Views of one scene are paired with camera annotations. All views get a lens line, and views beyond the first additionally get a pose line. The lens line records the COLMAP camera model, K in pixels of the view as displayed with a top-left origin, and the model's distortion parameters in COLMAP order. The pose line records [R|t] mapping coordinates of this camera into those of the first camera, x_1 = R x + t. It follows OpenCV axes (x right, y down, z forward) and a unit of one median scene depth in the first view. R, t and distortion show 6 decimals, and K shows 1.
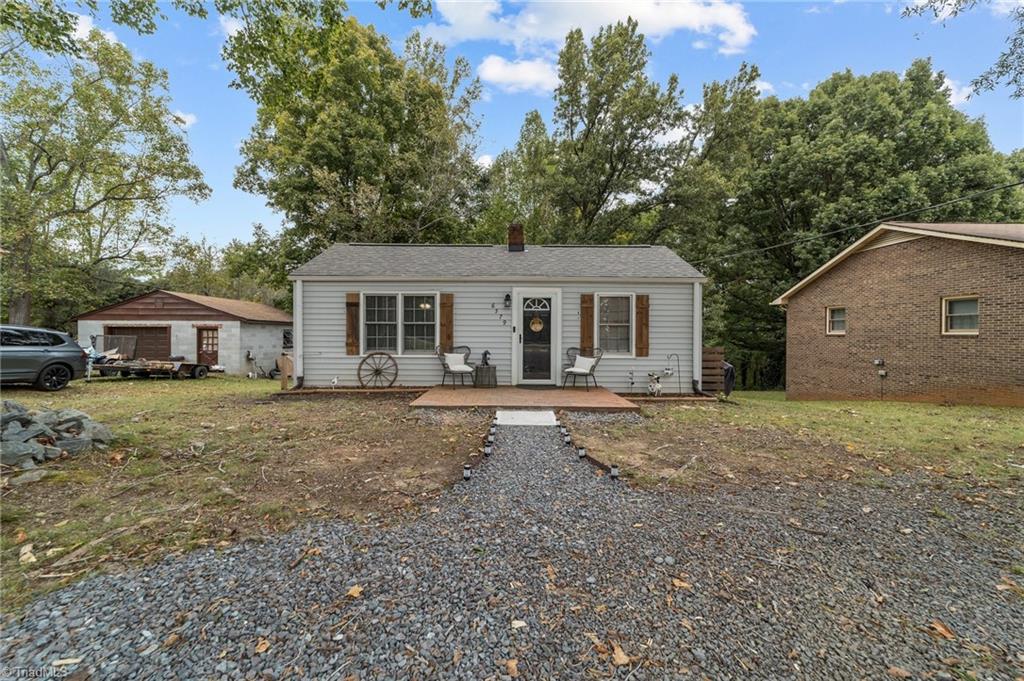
lens RADIAL K [[392.1, 0, 511.2], [0, 392.1, 337.0], [0, 0, 1]] dist [-0.005199, 0.004068]
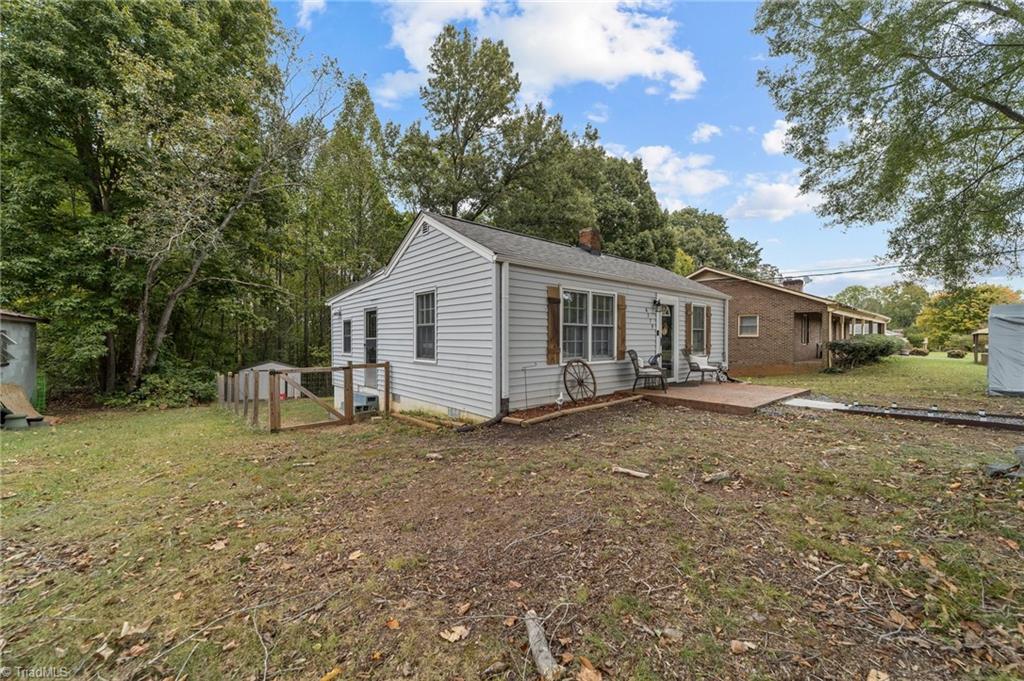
lens RADIAL K [[392.1, 0, 509.7], [0, 392.1, 341.2], [0, 0, 1]] dist [-0.005199, 0.004068]
pose [[0.753371, -0.008879, 0.657535, -1.002018], [0.001832, 0.999933, 0.011403, -0.010032], [-0.657593, -0.007386, 0.753337, 0.458152]]
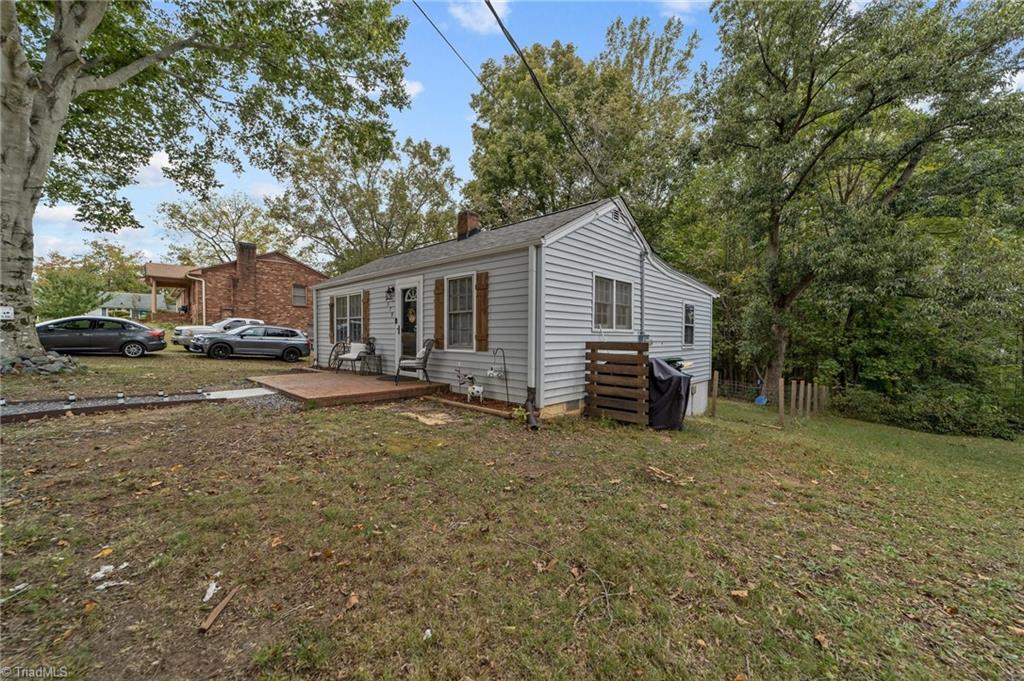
lens RADIAL K [[392.1, 0, 514.7], [0, 392.1, 340.6], [0, 0, 1]] dist [-0.005199, 0.004068]
pose [[0.731478, 0.007627, -0.681822, 0.916036], [-0.004969, 0.999971, 0.005855, 0.023534], [0.681847, -0.000895, 0.731494, 0.469347]]
